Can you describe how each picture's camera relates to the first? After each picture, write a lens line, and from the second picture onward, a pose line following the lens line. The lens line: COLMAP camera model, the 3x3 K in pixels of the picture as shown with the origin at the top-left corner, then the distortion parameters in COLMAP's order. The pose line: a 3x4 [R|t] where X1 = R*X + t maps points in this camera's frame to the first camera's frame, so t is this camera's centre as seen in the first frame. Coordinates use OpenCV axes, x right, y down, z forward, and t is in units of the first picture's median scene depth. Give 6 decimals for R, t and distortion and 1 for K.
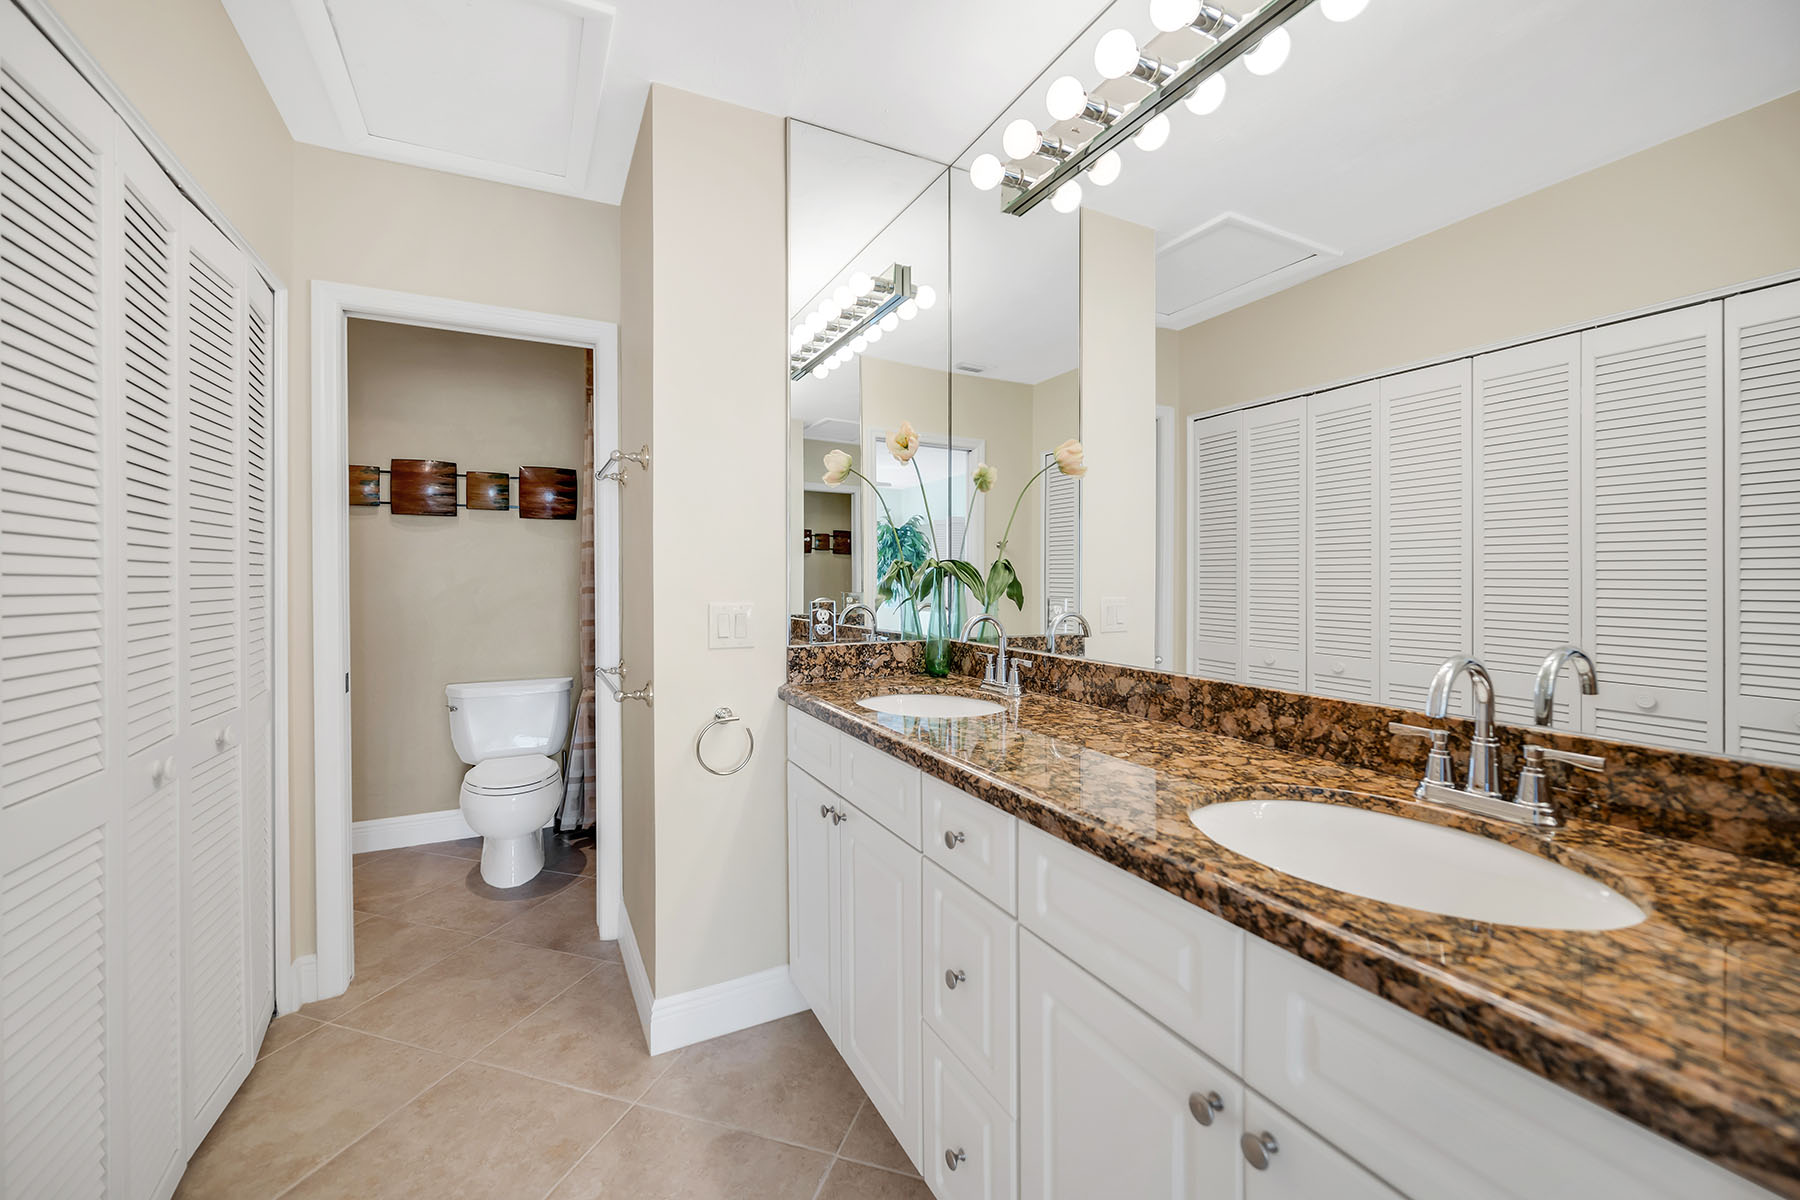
lens RADIAL K [[733.0, 0, 906.3], [0, 733.0, 558.1], [0, 0, 1]] dist [0.021137, -0.000009]
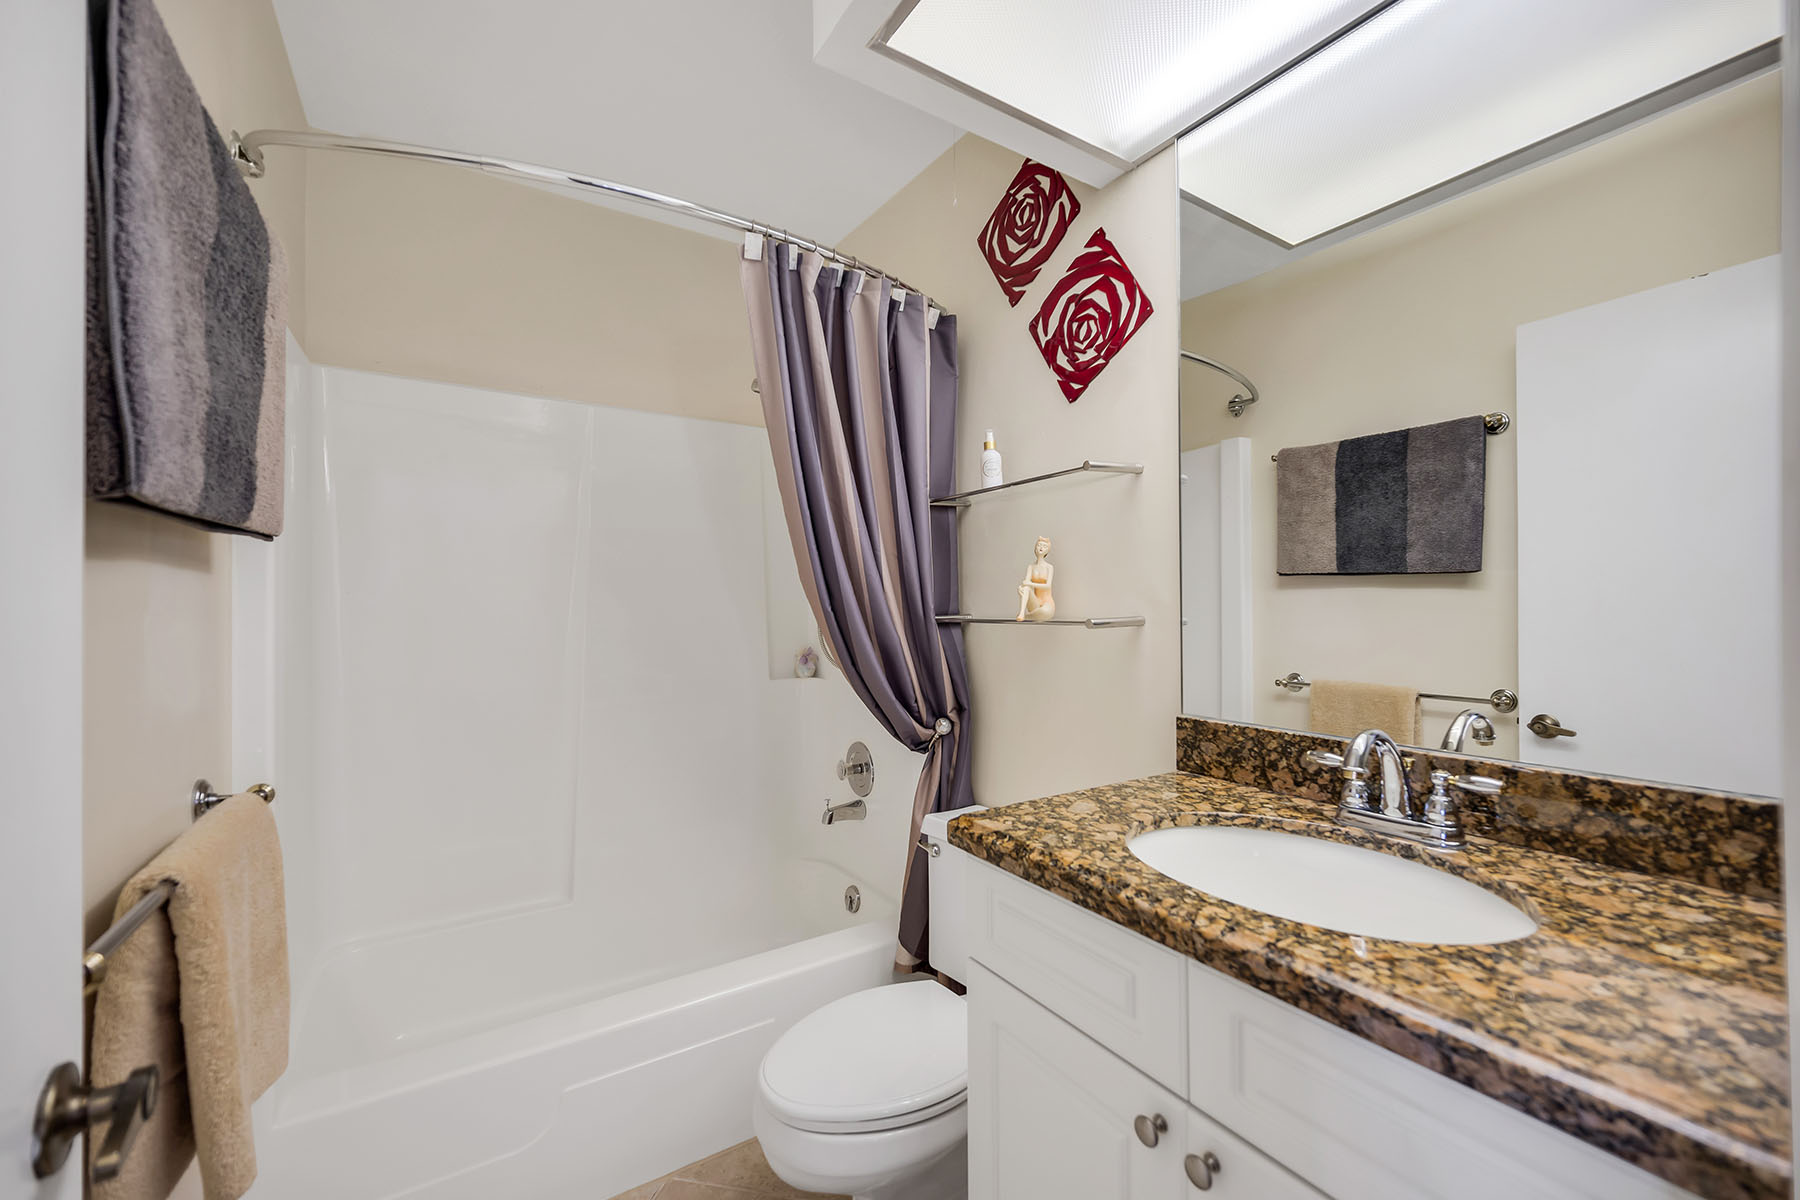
lens RADIAL K [[716.8, 0, 900.0], [0, 716.8, 600.0], [0, 0, 1]] dist [-0.000948, 0.000070]
pose [[0.996800, 0.008219, 0.079517, -0.026912], [-0.009124, 0.999898, 0.011029, 0.001405], [-0.079418, -0.011719, 0.996773, 0.052410]]
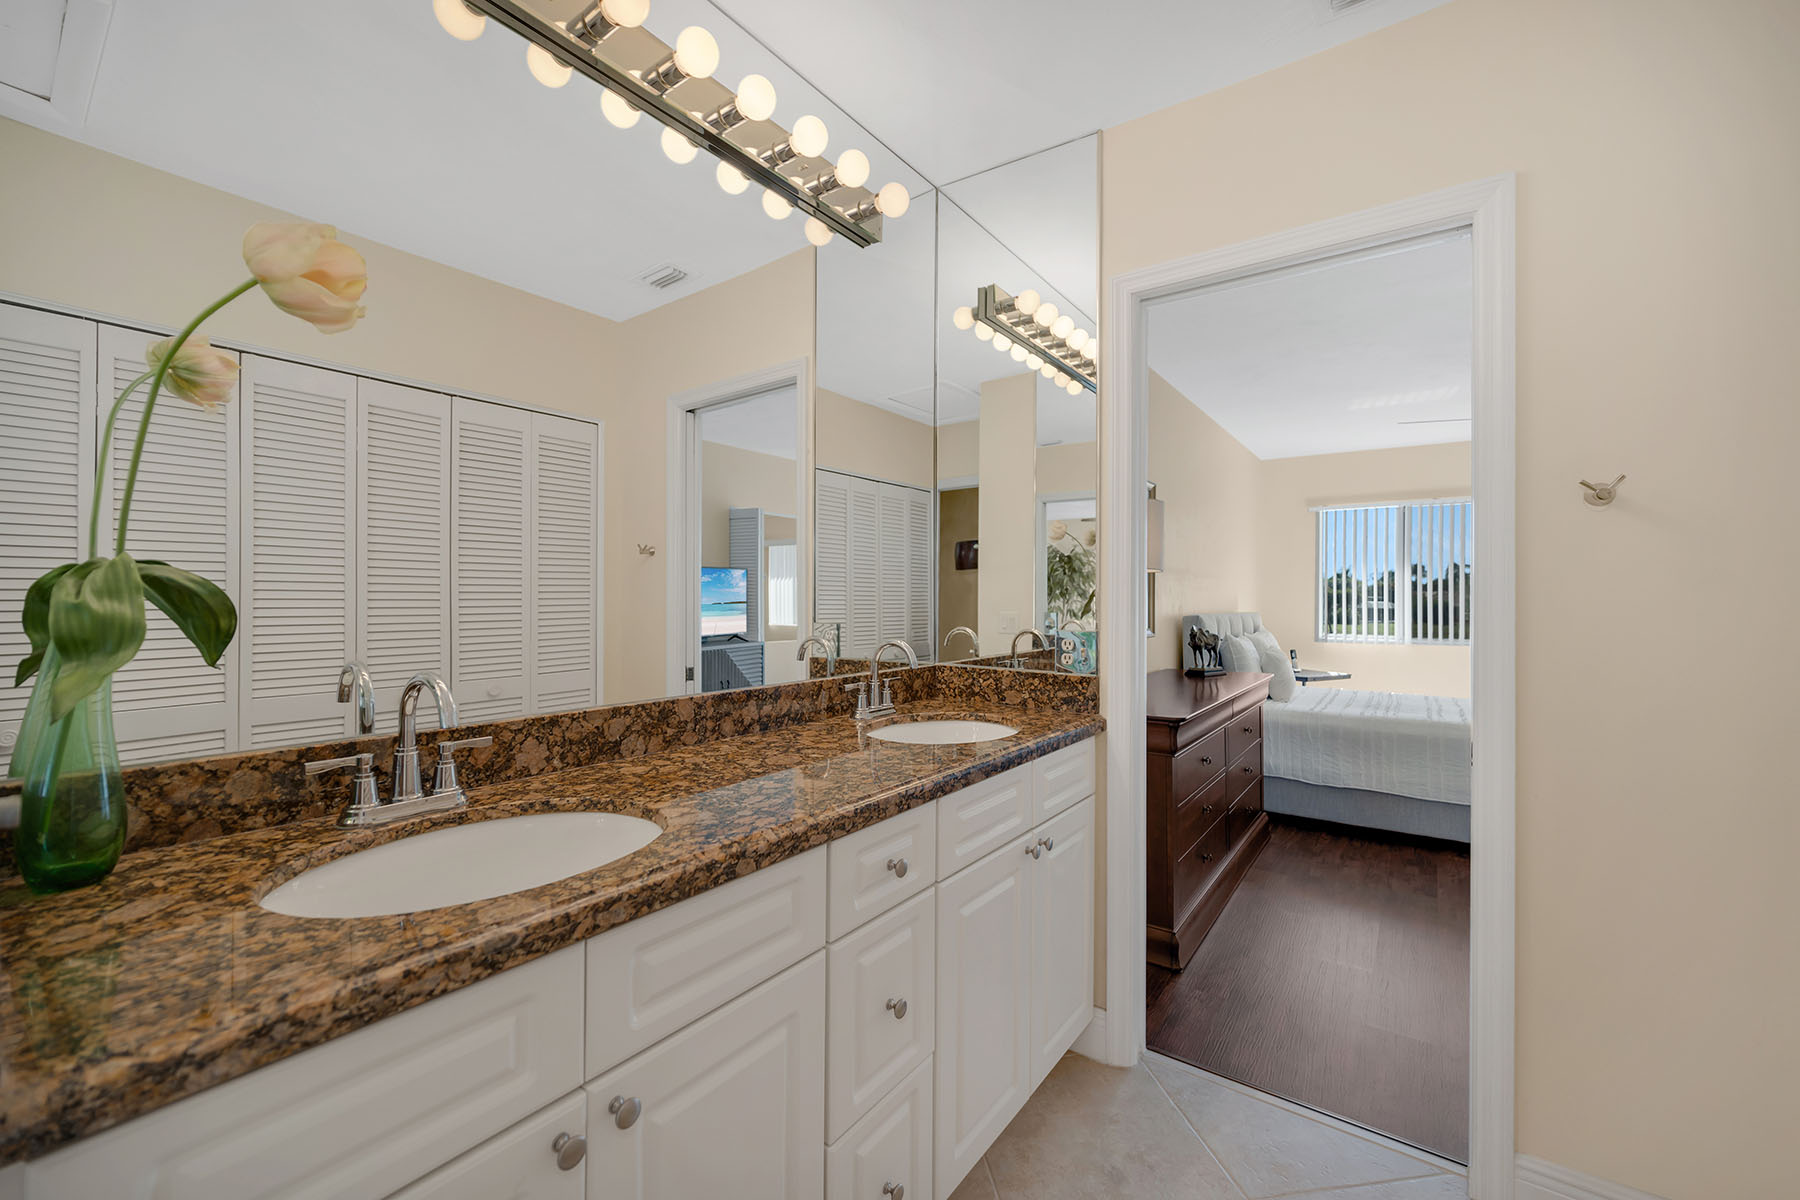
lens RADIAL K [[716.8, 0, 900.0], [0, 716.8, 600.0], [0, 0, 1]] dist [-0.000948, 0.000070]
pose [[-0.438851, -0.008990, 0.898515, -0.675629], [-0.029745, 0.999547, -0.004527, 0.017128], [-0.898067, -0.028713, -0.438920, 1.186847]]
